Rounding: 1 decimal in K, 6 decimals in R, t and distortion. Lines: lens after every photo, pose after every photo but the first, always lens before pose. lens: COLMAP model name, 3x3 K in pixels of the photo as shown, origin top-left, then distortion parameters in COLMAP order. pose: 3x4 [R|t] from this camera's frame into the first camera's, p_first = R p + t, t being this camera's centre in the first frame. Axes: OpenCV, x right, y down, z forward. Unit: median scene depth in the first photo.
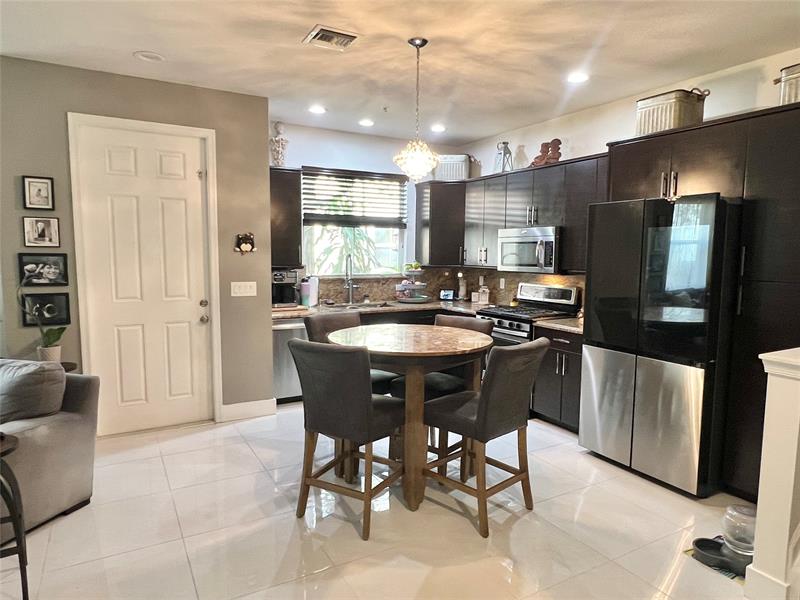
lens RADIAL K [[507.2, 0, 400.0], [0, 507.2, 300.0], [0, 0, 1]] dist [0.002165, -0.000395]
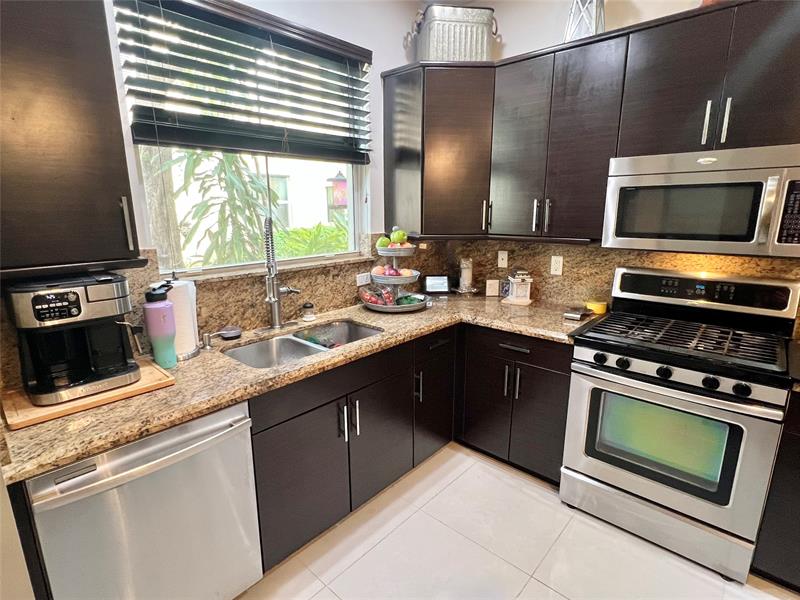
lens RADIAL K [[426.1, 0, 395.6], [0, 426.1, 303.4], [0, 0, 1]] dist [-0.003647, 0.000365]
pose [[0.954956, -0.078774, 0.286101, -0.107098], [0.041822, 0.990227, 0.133049, -0.063700], [-0.293785, -0.115091, 0.948917, 0.633437]]
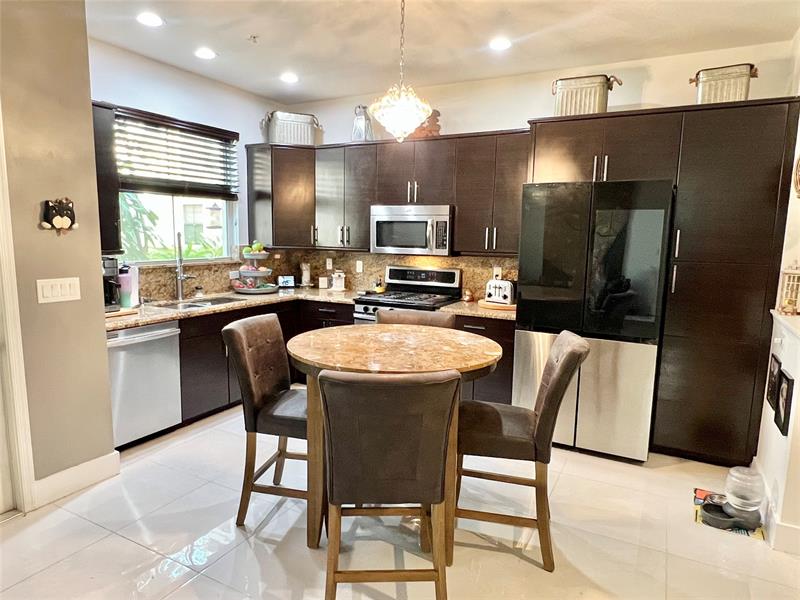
lens RADIAL K [[513.6, 0, 401.9], [0, 513.6, 303.2], [0, 0, 1]] dist [0.005674, 0.000643]
pose [[0.848847, -0.066323, 0.524461, -0.225348], [0.039810, 0.997301, 0.061686, -0.021885], [-0.527137, -0.031483, 0.849197, 0.194328]]
